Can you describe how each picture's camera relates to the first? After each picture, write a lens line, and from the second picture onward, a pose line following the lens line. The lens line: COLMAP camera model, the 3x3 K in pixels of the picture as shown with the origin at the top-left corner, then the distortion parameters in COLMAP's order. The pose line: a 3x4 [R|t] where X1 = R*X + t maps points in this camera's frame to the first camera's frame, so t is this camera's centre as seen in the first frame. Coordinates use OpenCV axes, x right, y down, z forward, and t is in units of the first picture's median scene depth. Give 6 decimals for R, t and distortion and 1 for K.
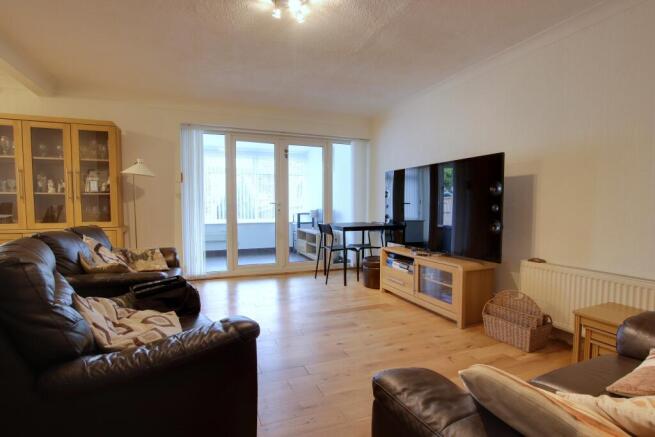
lens RADIAL K [[334.8, 0, 329.2], [0, 334.8, 221.7], [0, 0, 1]] dist [-0.028020, -0.001396]
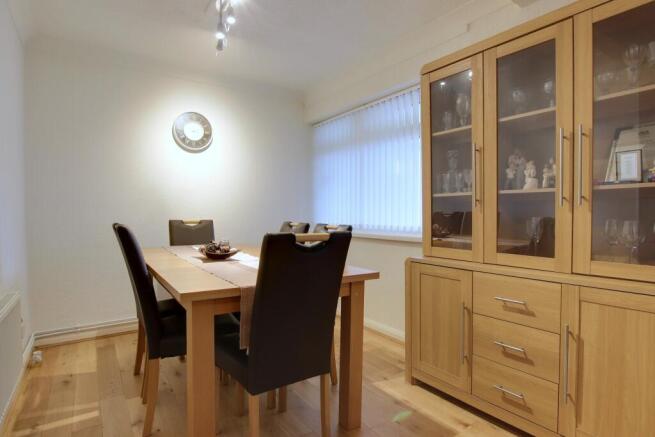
lens RADIAL K [[334.8, 0, 345.4], [0, 334.8, 222.1], [0, 0, 1]] dist [-0.028020, -0.001396]
pose [[0.243348, 0.022060, -0.969688, -0.453633], [-0.055612, 0.998414, 0.008758, -0.031938], [0.968343, 0.051795, 0.244189, 0.633434]]
